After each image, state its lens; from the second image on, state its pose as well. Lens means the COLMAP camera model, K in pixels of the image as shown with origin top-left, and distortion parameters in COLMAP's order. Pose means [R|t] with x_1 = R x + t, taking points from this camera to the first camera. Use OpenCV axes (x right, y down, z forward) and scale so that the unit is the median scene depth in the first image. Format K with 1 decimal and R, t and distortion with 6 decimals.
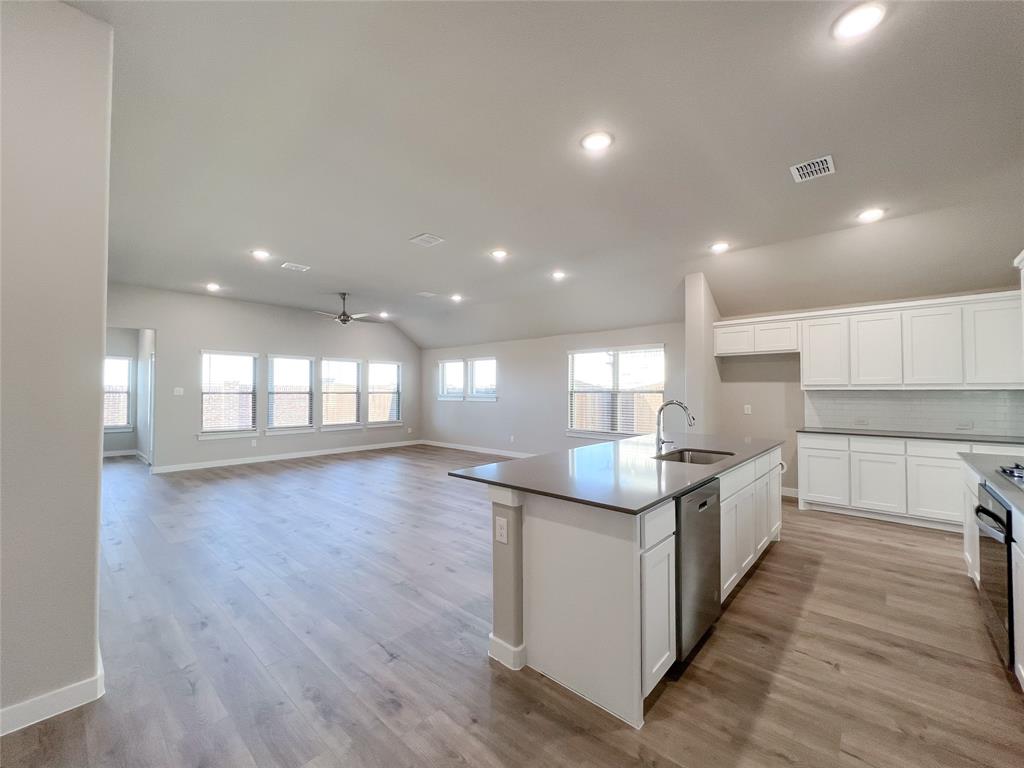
lens RADIAL K [[415.3, 0, 508.5], [0, 415.3, 382.6], [0, 0, 1]] dist [-0.005296, 0.000575]
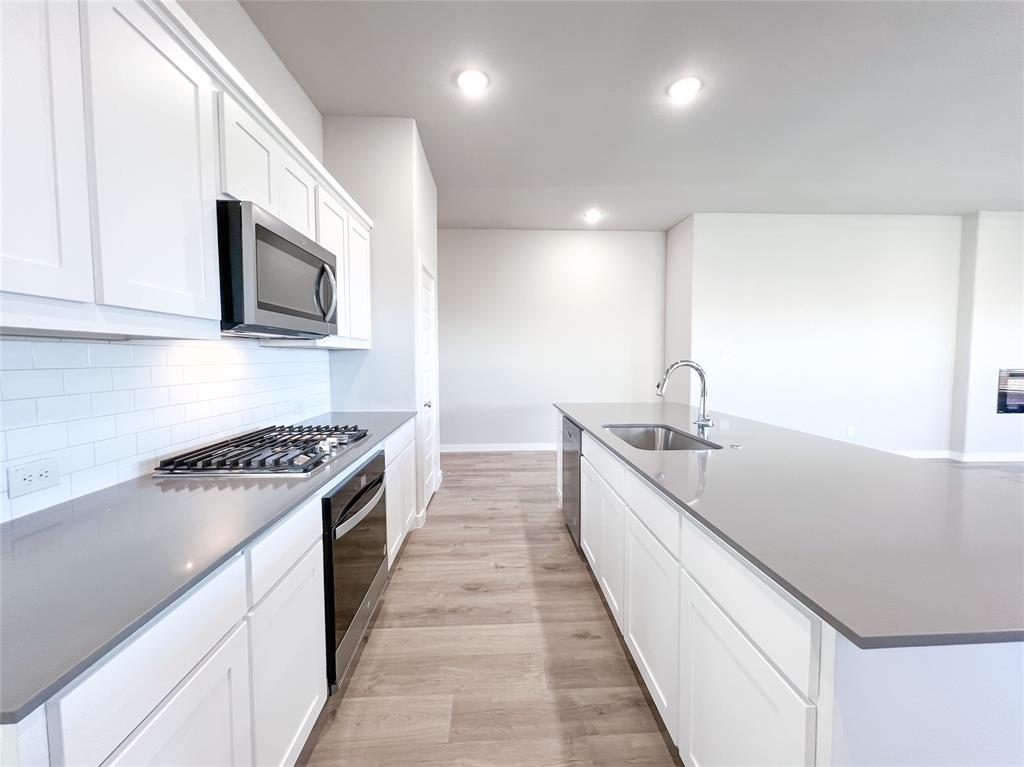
lens RADIAL K [[415.3, 0, 515.1], [0, 415.3, 379.3], [0, 0, 1]] dist [-0.005296, 0.000575]
pose [[-0.698429, 0.040670, -0.714523, 0.740690], [0.017472, 0.999055, 0.039787, 0.028800], [0.715466, 0.015305, -0.698480, 0.866820]]
